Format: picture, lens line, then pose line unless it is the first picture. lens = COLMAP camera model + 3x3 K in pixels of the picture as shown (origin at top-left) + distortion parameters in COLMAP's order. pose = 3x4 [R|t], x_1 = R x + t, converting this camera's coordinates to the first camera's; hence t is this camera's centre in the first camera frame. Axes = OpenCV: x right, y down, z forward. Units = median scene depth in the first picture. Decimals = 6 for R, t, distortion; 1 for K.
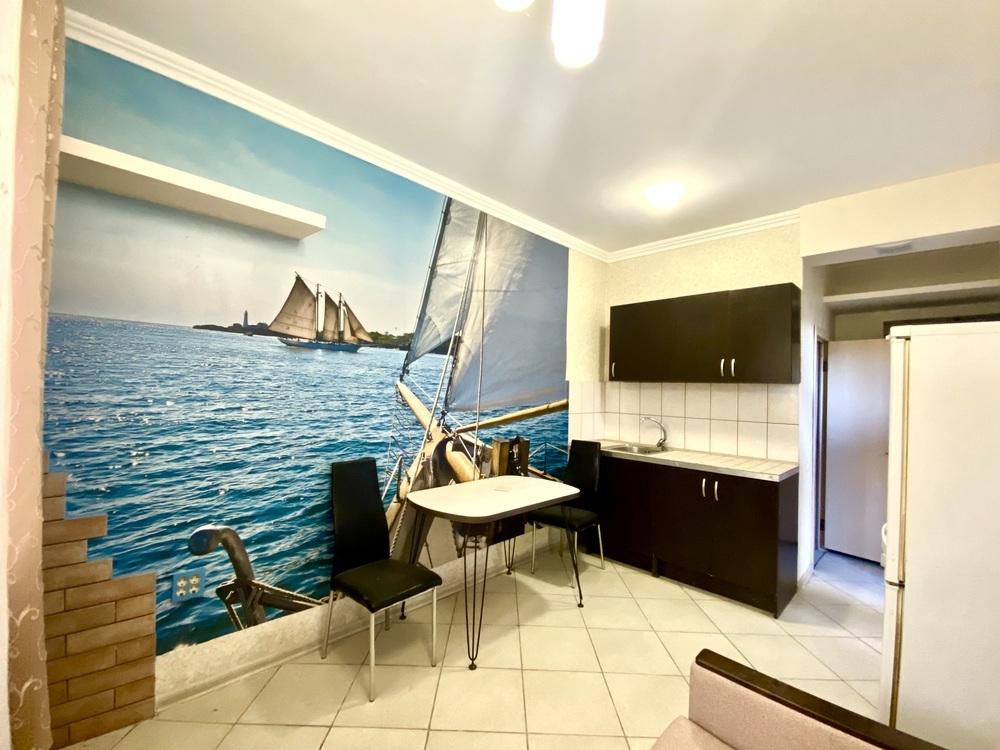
lens RADIAL K [[412.5, 0, 500.0], [0, 412.5, 375.0], [0, 0, 1]] dist [0.044268, -0.033014]
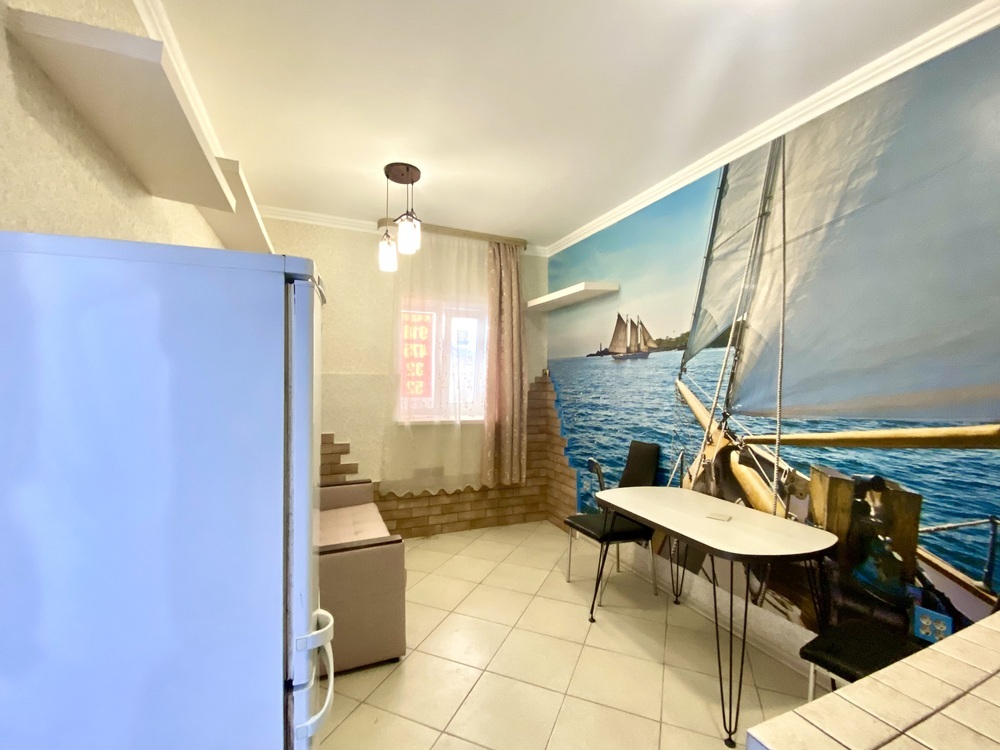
lens RADIAL K [[412.5, 0, 500.0], [0, 412.5, 375.0], [0, 0, 1]] dist [0.044268, -0.033014]
pose [[-0.357693, -0.048309, -0.932589, 0.880283], [0.003621, 0.998582, -0.053116, 0.055698], [0.933832, -0.022376, -0.357011, 0.912691]]
